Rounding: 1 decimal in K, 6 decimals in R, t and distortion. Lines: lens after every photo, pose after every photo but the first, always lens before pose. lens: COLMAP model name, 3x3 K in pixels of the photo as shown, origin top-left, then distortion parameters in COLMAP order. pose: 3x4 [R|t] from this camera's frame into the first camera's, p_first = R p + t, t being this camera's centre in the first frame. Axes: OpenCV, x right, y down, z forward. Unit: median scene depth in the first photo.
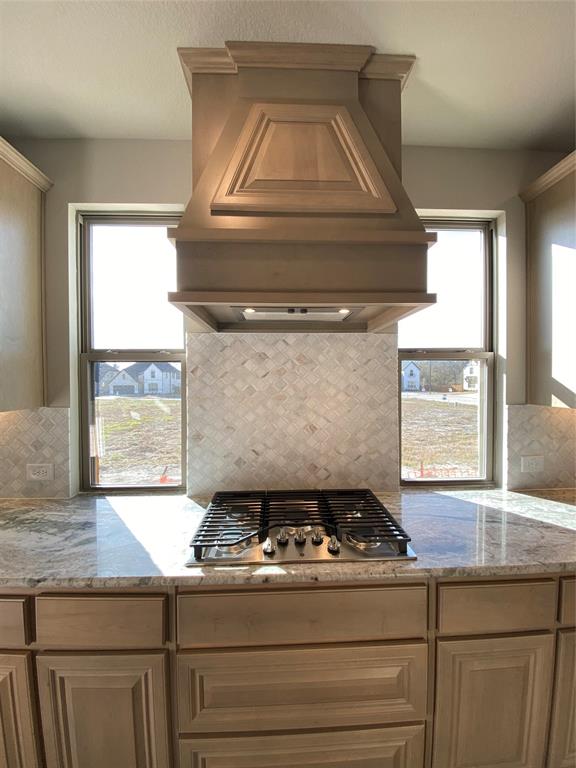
lens RADIAL K [[316.3, 0, 299.8], [0, 316.3, 383.8], [0, 0, 1]] dist [0.031429, -0.025998]
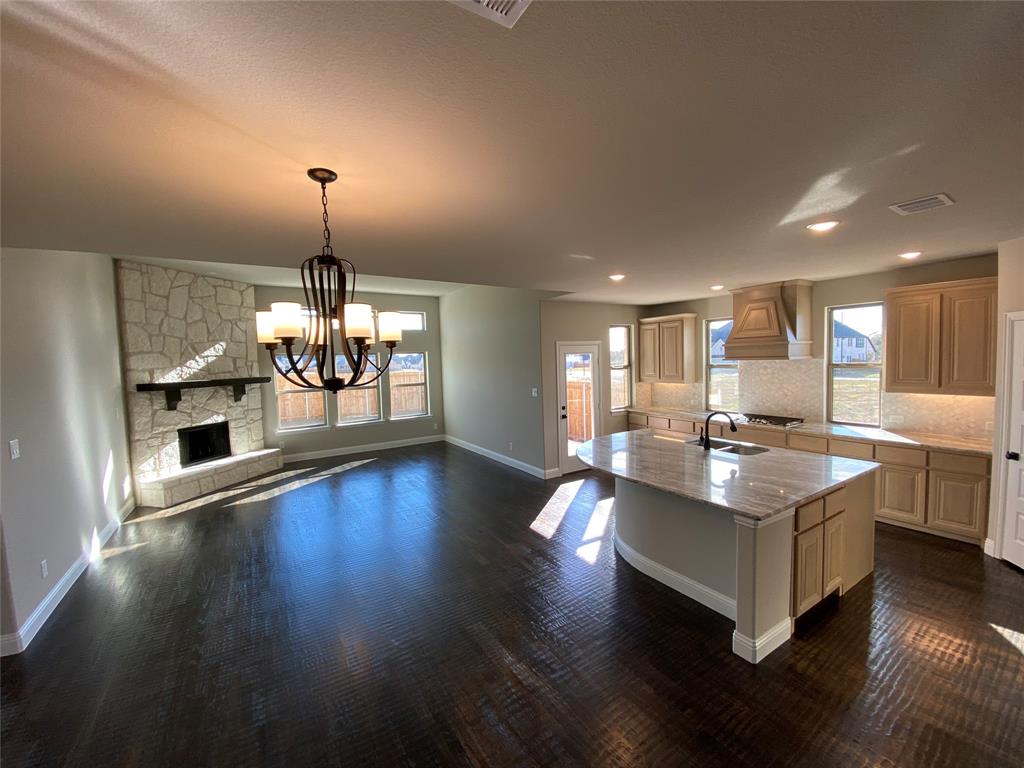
lens RADIAL K [[421.8, 0, 503.3], [0, 421.8, 379.9], [0, 0, 1]] dist [0.031429, -0.025998]
pose [[0.479704, 0.035256, -0.876722, 2.003804], [0.016036, 0.998673, 0.048934, -0.194990], [0.877284, -0.037533, 0.478502, -2.729784]]
